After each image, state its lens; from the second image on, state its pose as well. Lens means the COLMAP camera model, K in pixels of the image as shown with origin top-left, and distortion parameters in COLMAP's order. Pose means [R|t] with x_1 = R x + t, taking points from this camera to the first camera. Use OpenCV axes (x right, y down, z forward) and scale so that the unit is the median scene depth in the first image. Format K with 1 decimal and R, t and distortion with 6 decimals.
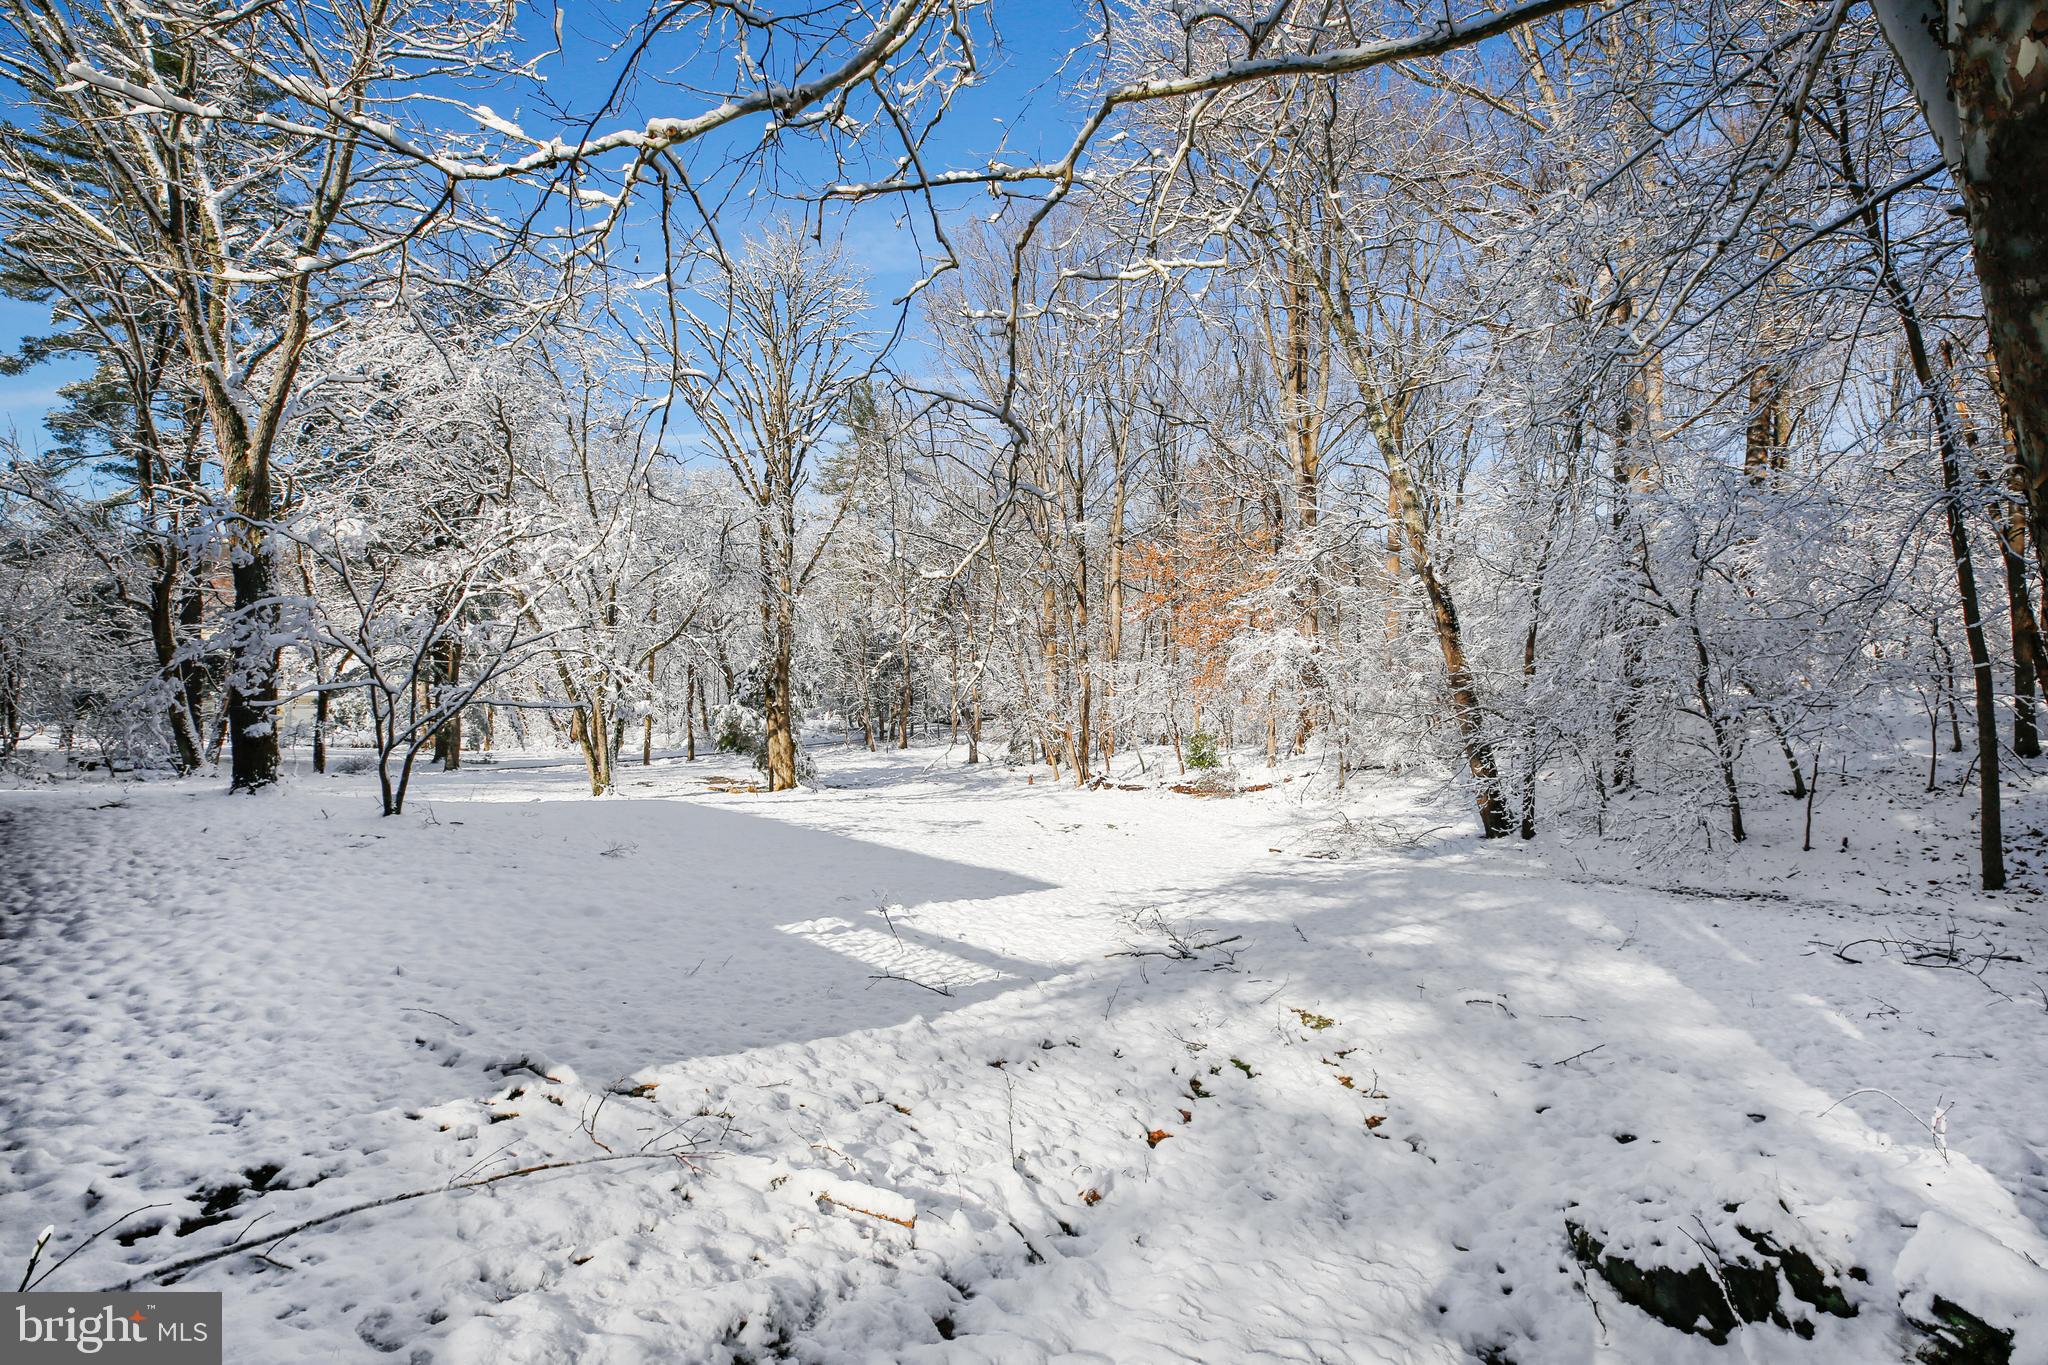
lens RADIAL K [[947.2, 0, 1024.0], [0, 947.2, 682.5], [0, 0, 1]] dist [-0.000394, 0.000099]
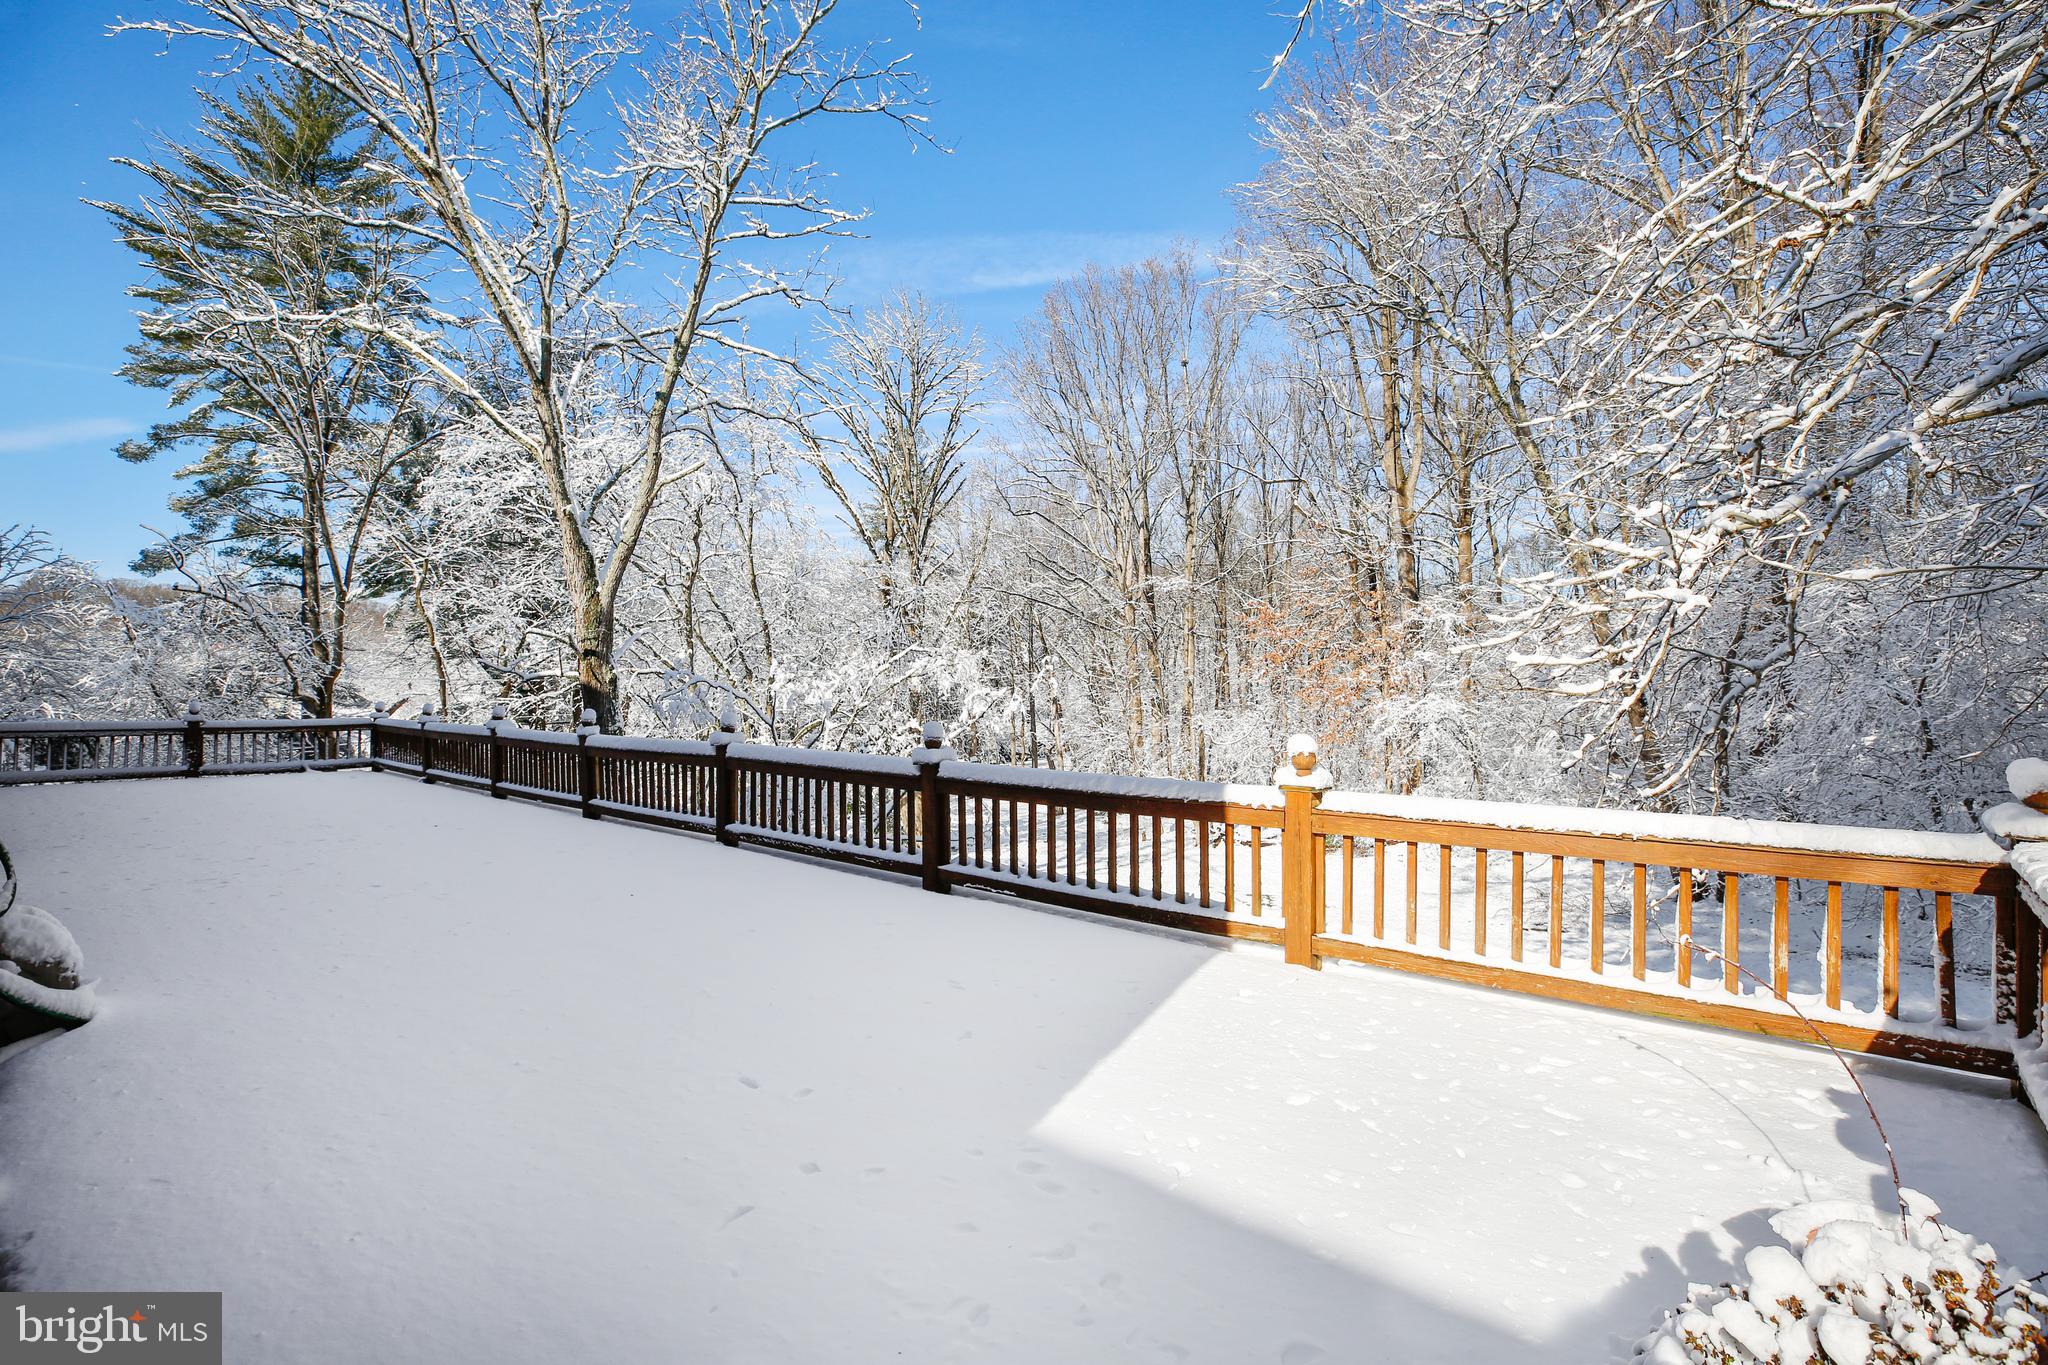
lens RADIAL K [[950.0, 0, 1032.6], [0, 950.0, 689.9], [0, 0, 1]] dist [-0.014869, 0.000217]
pose [[0.999257, -0.022472, 0.031321, -0.171567], [0.023053, 0.999567, -0.018296, -0.046905], [-0.030896, 0.019004, 0.999342, -0.015353]]
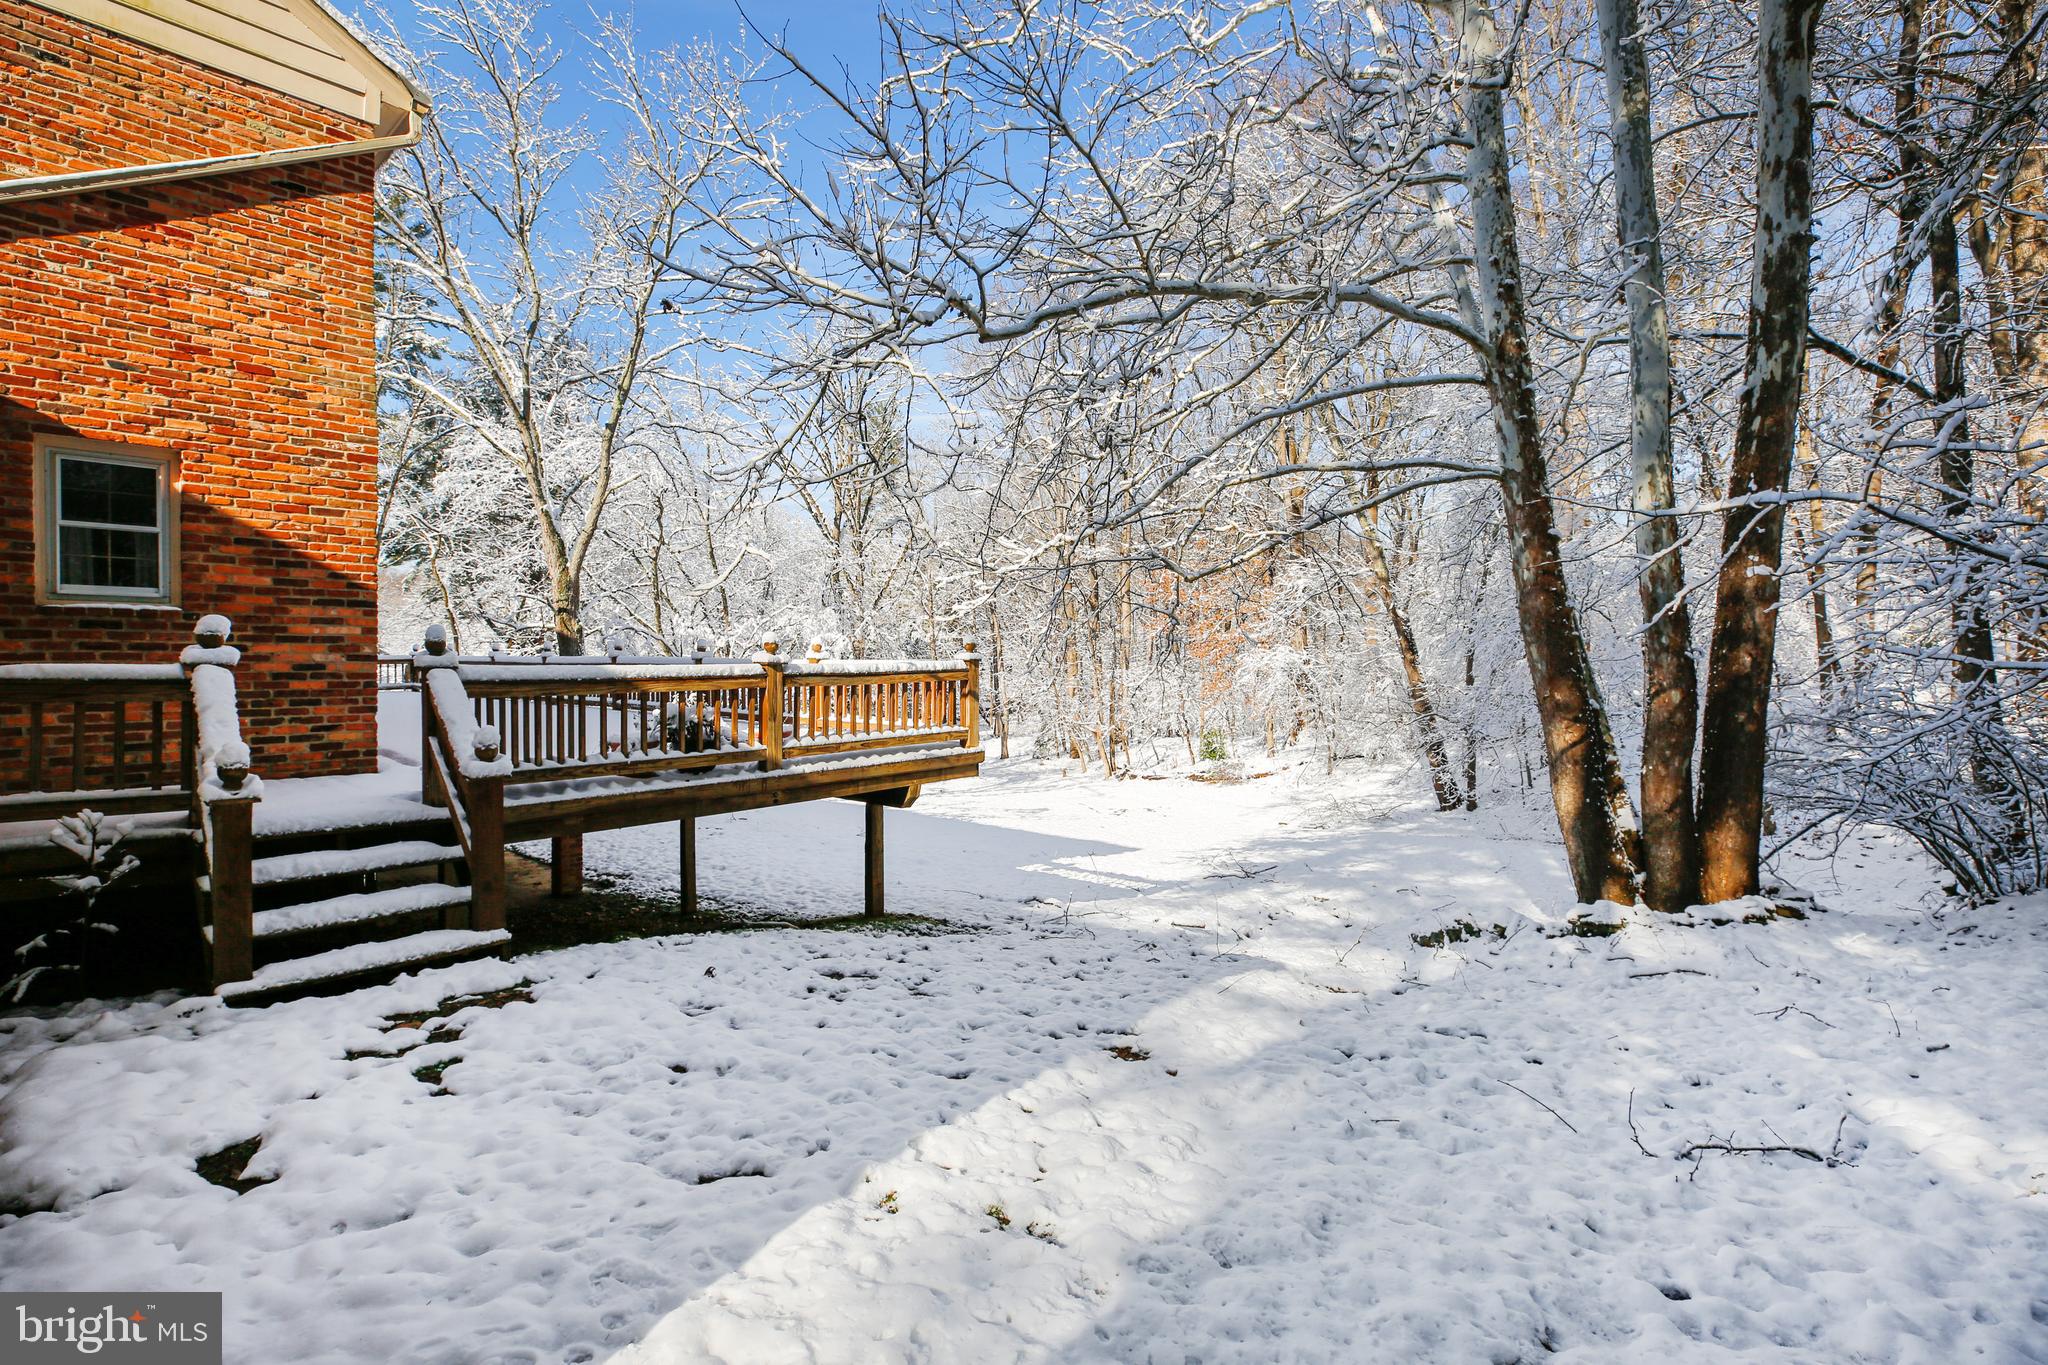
lens RADIAL K [[947.2, 0, 1024.0], [0, 947.2, 682.5], [0, 0, 1]] dist [-0.000394, 0.000099]
pose [[0.999596, -0.024597, 0.014258, -0.068378], [0.024413, 0.999618, 0.012983, -0.029817], [-0.014572, -0.012629, 0.999814, -0.199111]]
